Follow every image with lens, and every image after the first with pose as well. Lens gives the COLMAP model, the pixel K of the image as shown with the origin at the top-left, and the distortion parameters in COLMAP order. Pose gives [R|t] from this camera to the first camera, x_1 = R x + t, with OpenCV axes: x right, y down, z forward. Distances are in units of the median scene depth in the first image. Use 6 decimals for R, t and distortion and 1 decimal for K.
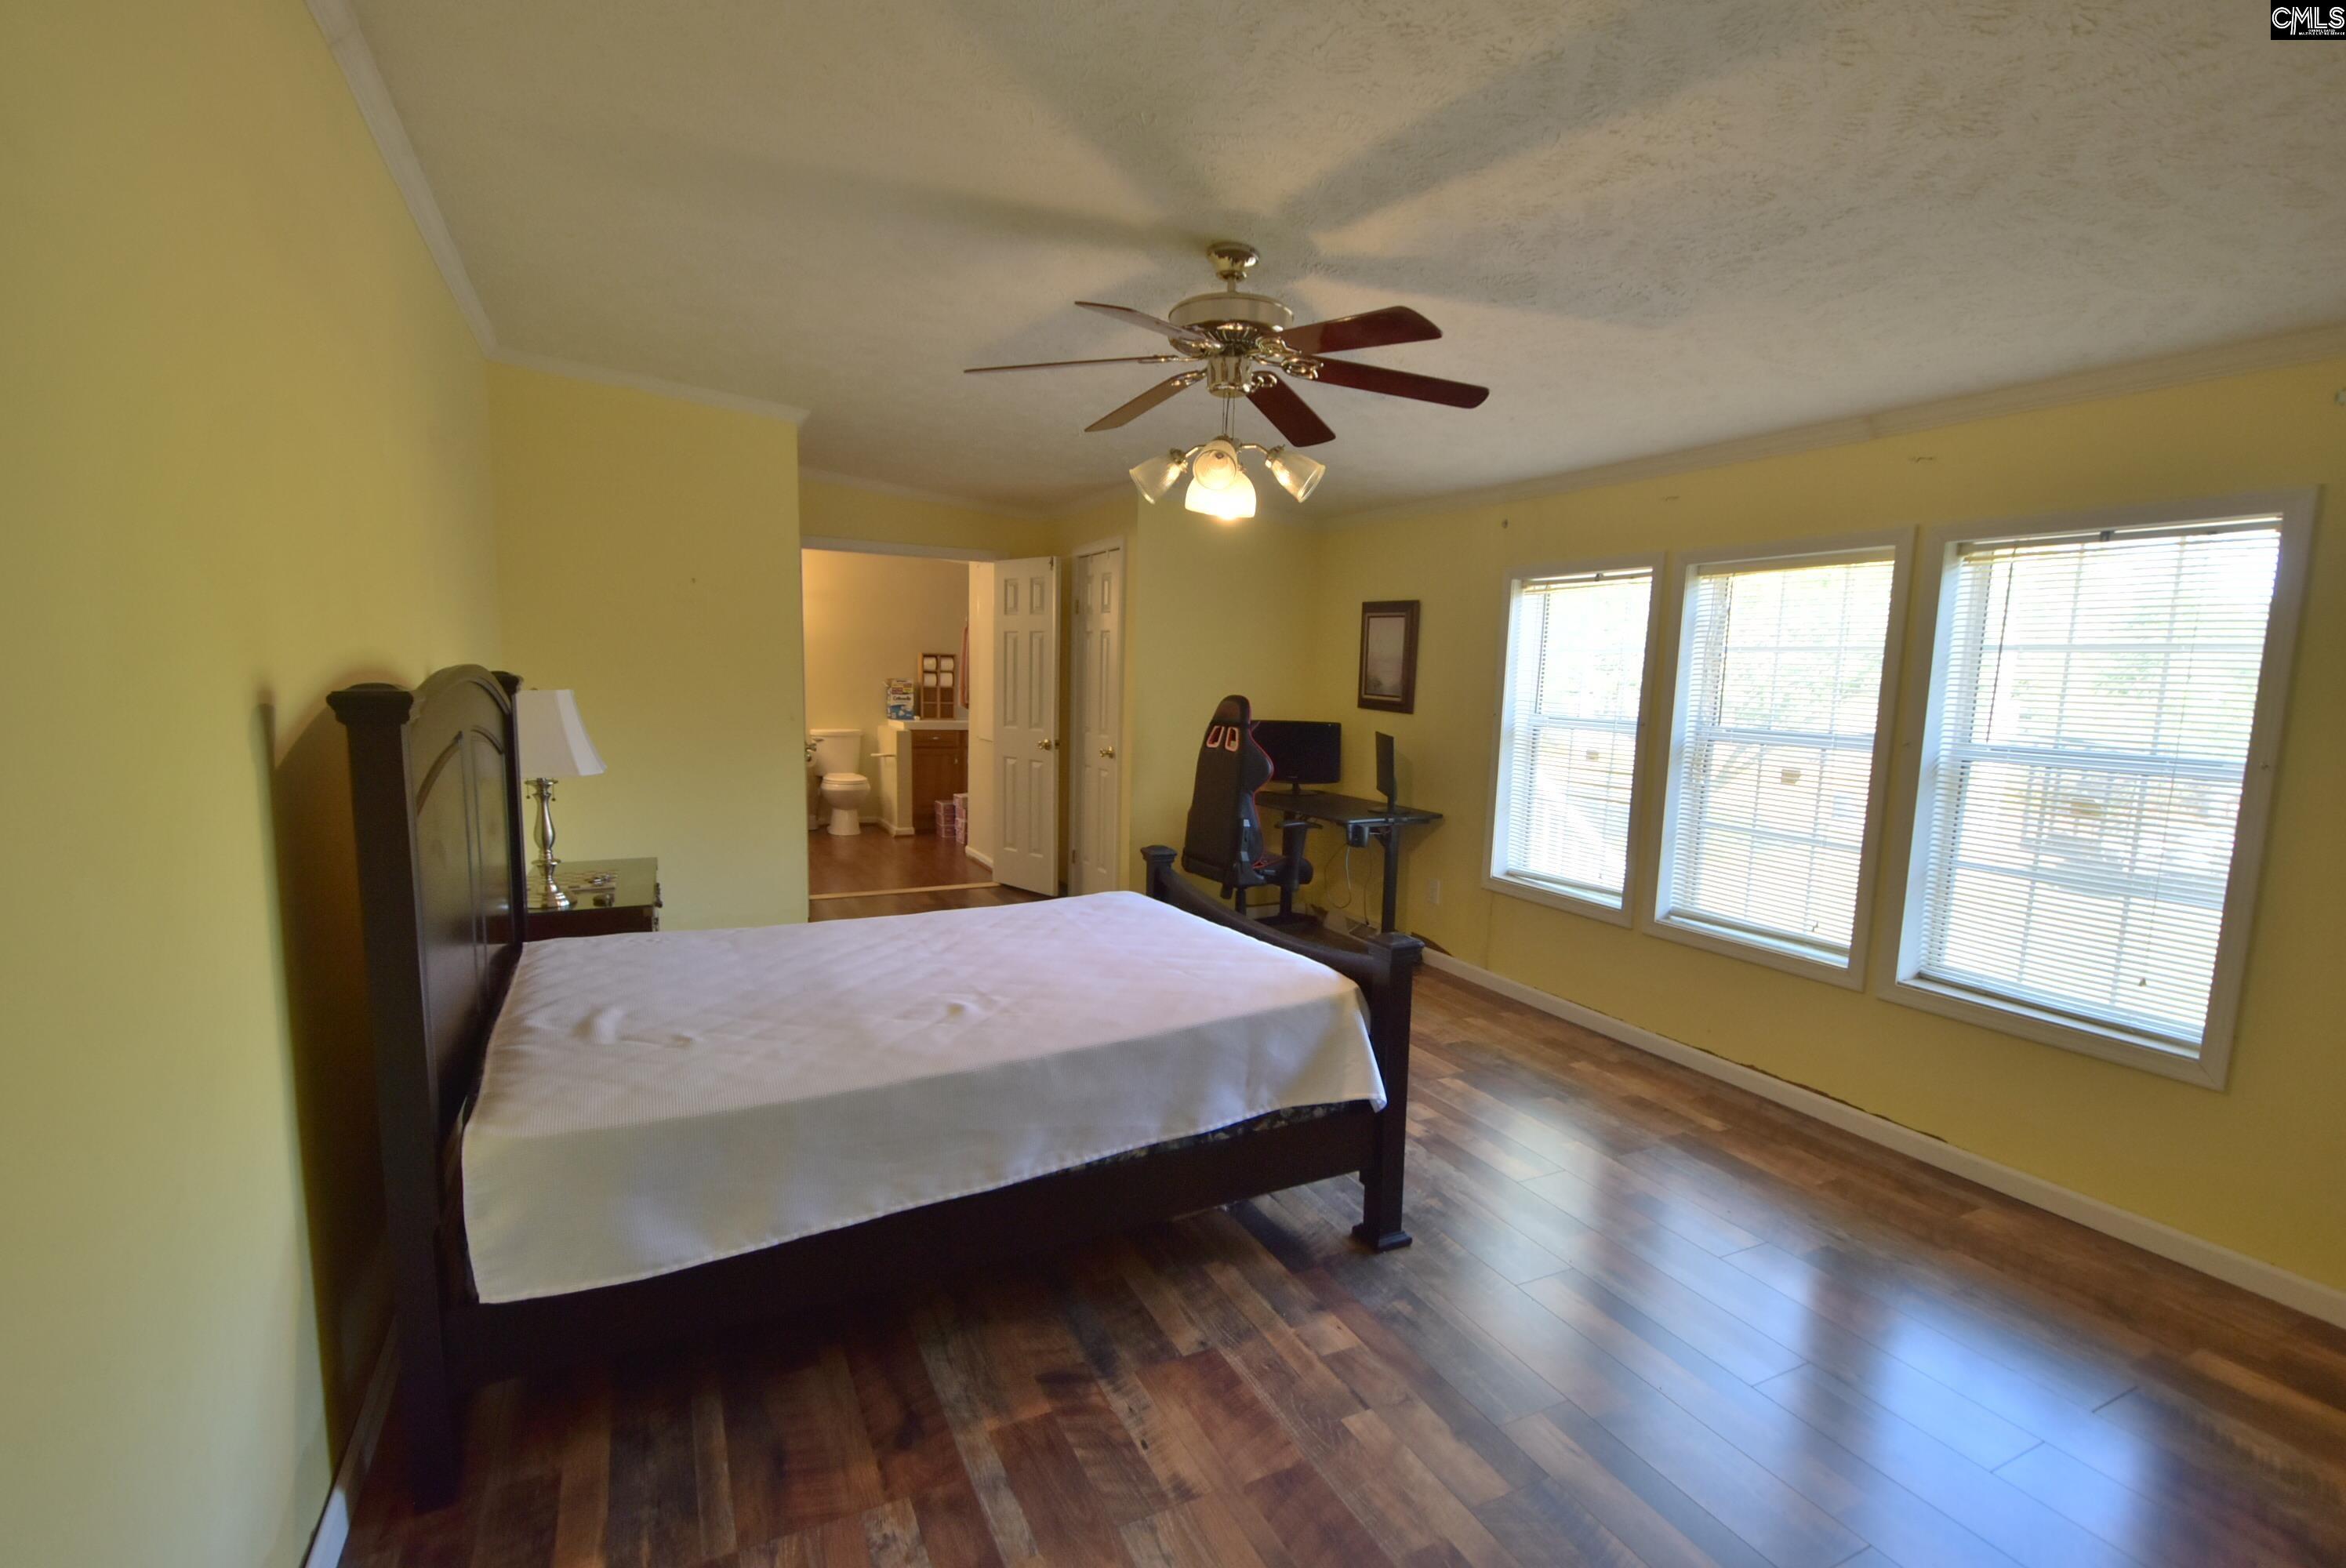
lens RADIAL K [[1031.9, 0, 1170.6], [0, 1031.9, 802.7], [0, 0, 1]] dist [0.000911, -0.004790]
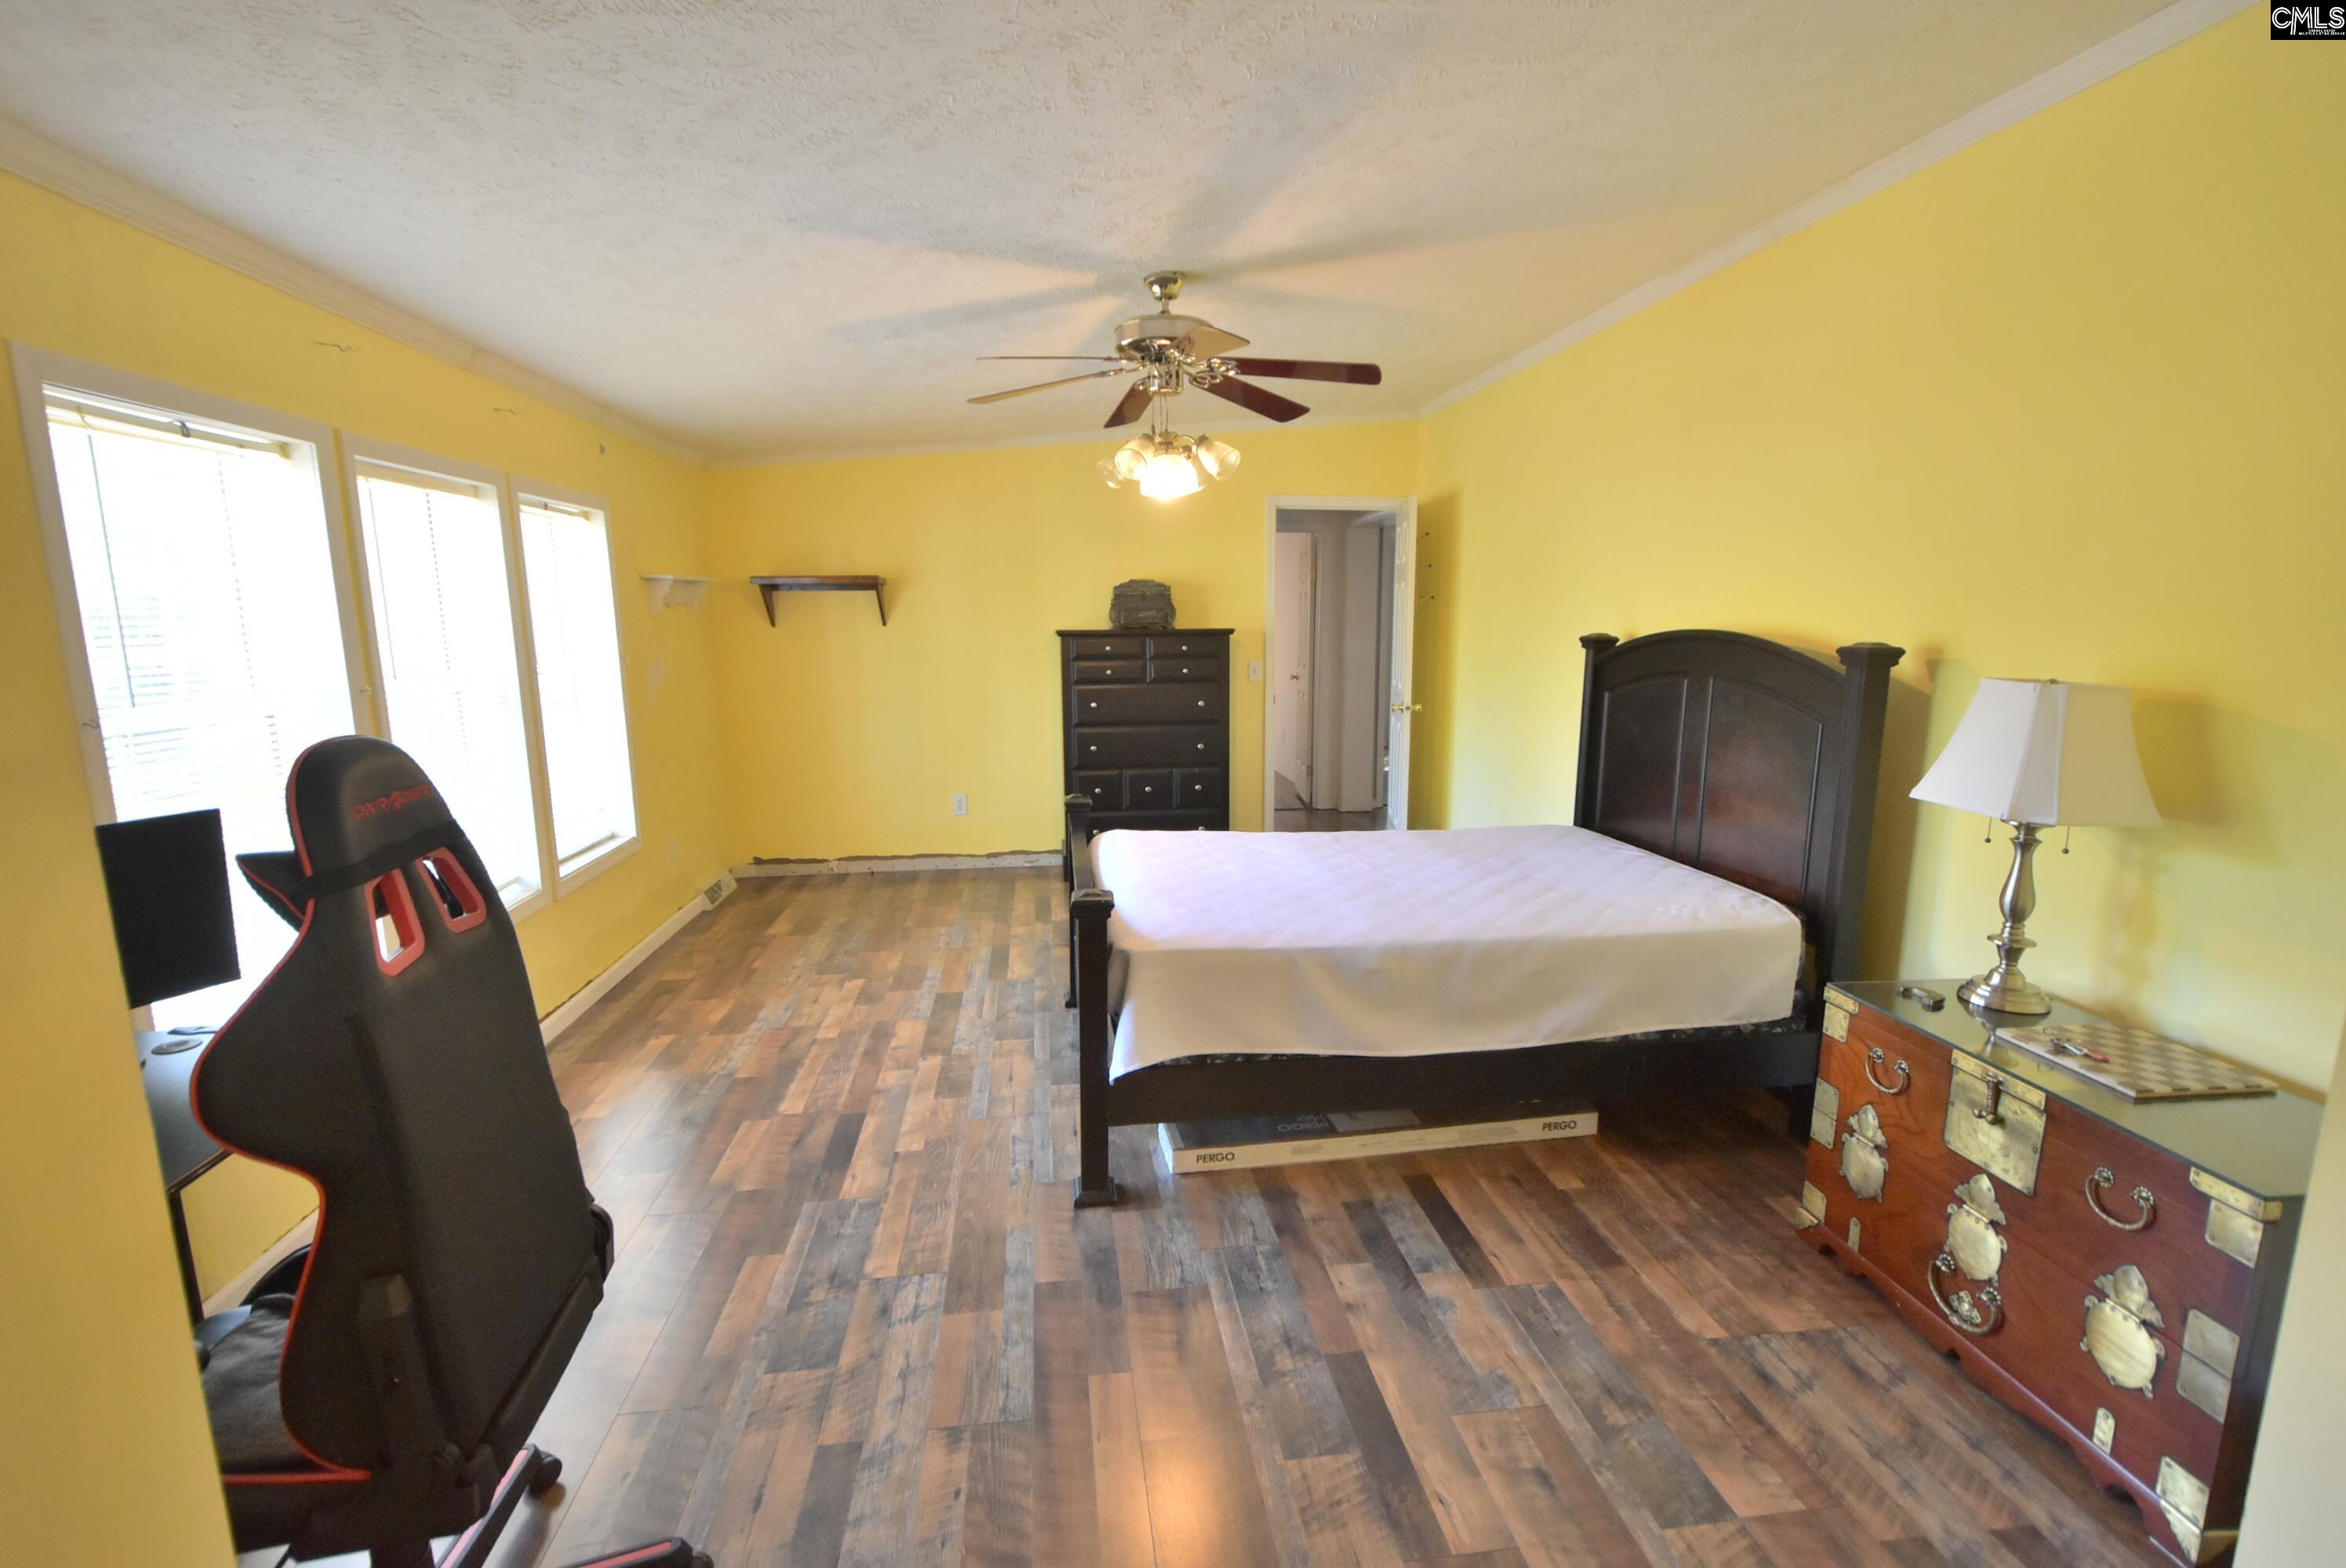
lens RADIAL K [[1031.9, 0, 1170.6], [0, 1031.9, 802.7], [0, 0, 1]] dist [0.000911, -0.004790]
pose [[-0.940783, -0.078024, 0.329909, -0.334667], [0.027685, 0.952222, 0.304149, -0.256389], [-0.337878, 0.295271, -0.893674, 1.895076]]
